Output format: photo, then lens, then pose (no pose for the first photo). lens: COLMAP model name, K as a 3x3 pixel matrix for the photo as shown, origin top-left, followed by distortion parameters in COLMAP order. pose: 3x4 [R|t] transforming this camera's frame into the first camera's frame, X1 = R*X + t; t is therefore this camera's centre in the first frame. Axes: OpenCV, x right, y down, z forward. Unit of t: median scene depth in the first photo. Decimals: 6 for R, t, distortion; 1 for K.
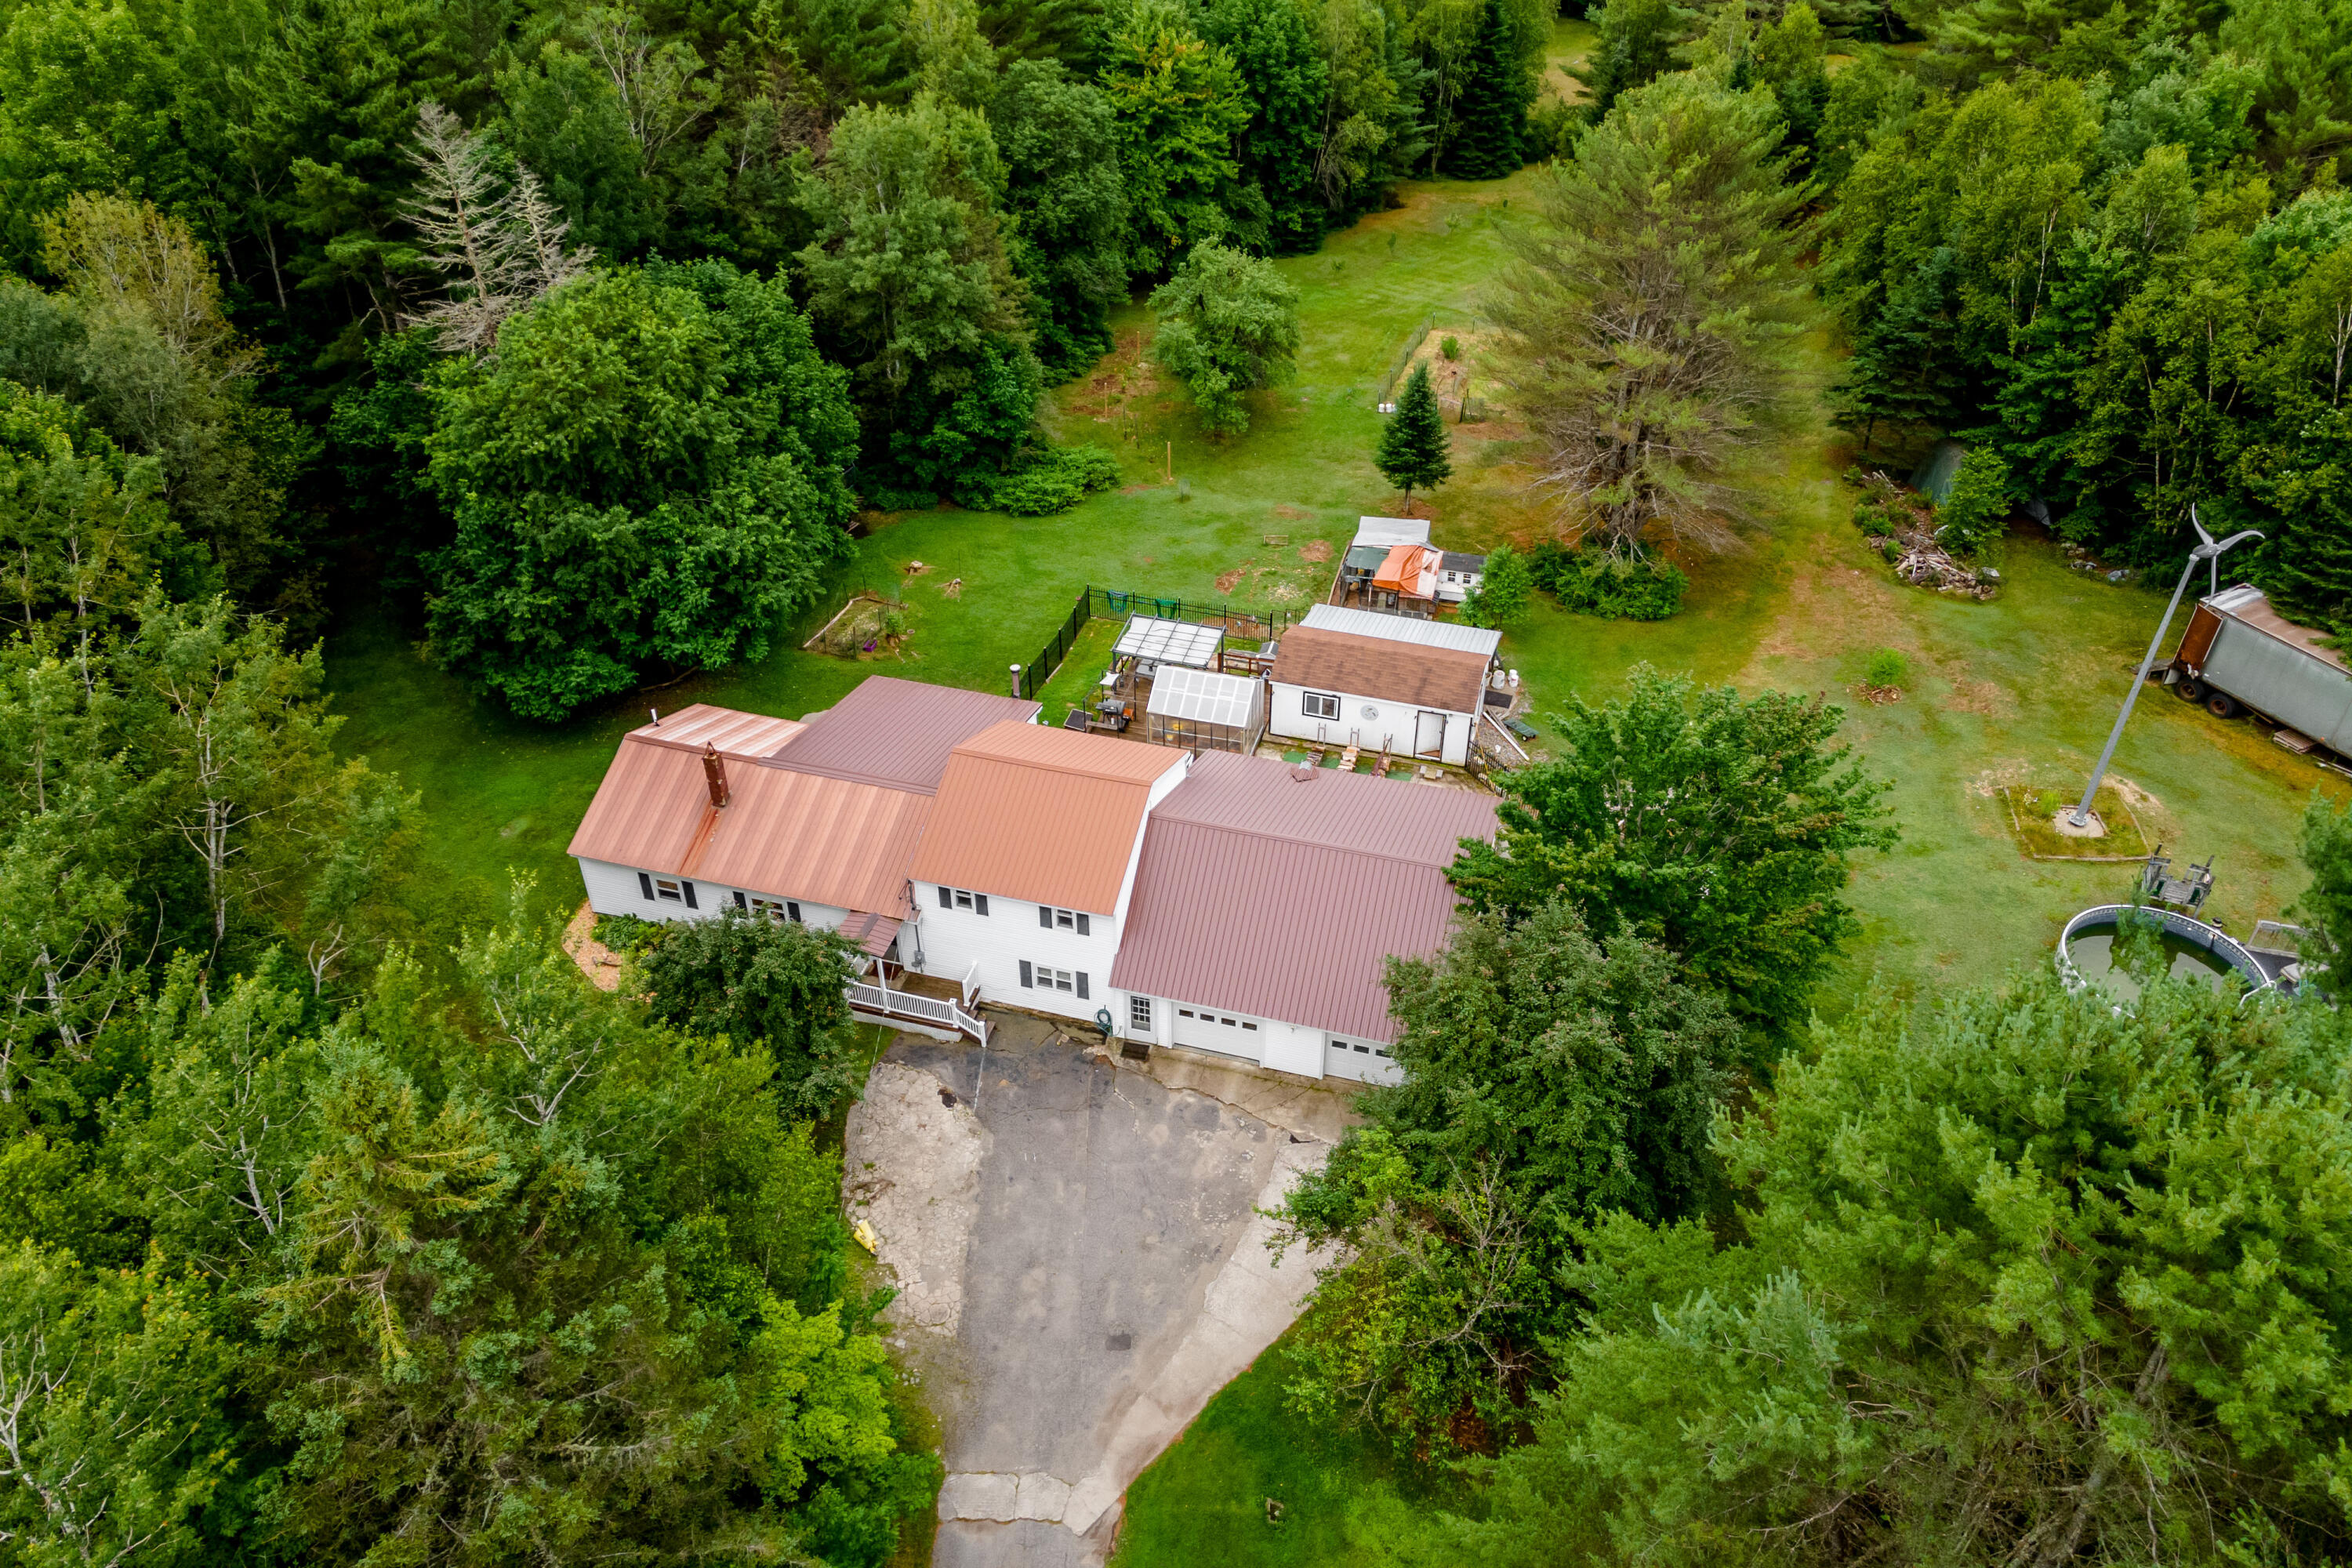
lens RADIAL K [[1643.2, 0, 1167.2], [0, 1643.2, 817.2], [0, 0, 1]] dist [0.058364, -0.000548]
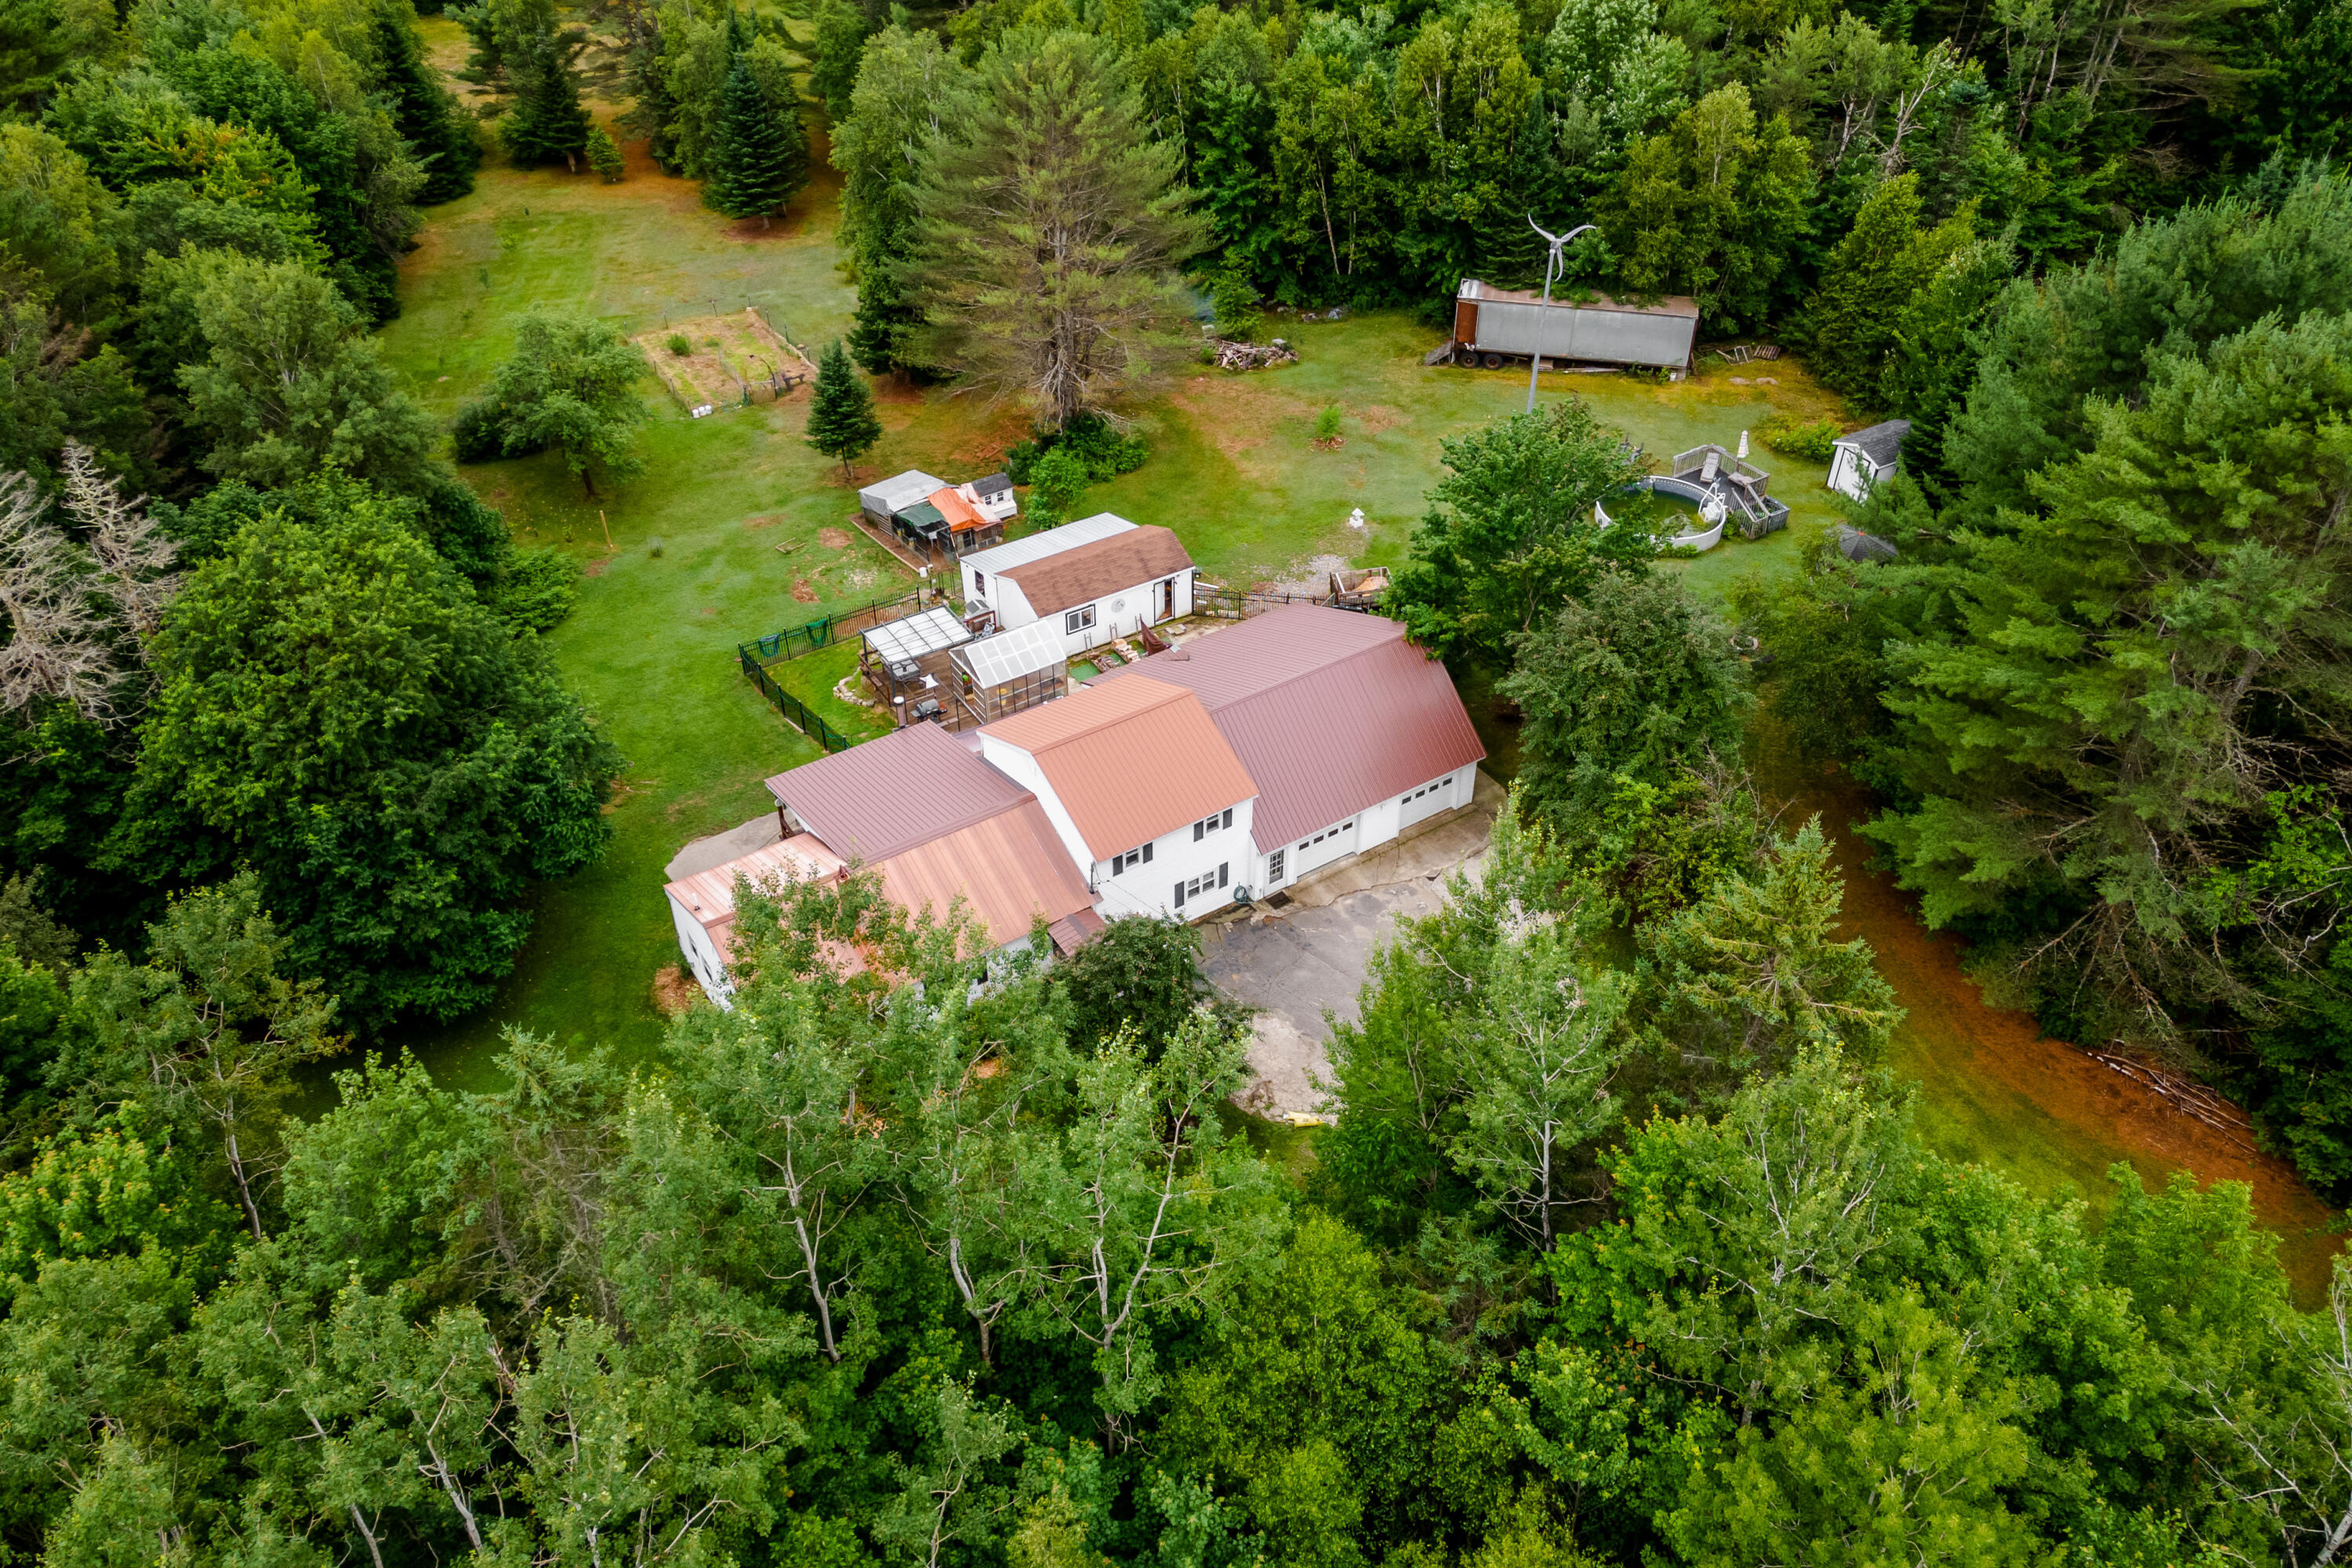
lens RADIAL K [[1665.3, 0, 1191.6], [0, 1665.3, 789.7], [0, 0, 1]] dist [0.005938, 0.051073]
pose [[0.676343, -0.486521, 0.553044, -0.683403], [0.478087, 0.861131, 0.172875, -0.161586], [-0.560350, 0.147480, 0.815020, 0.055271]]
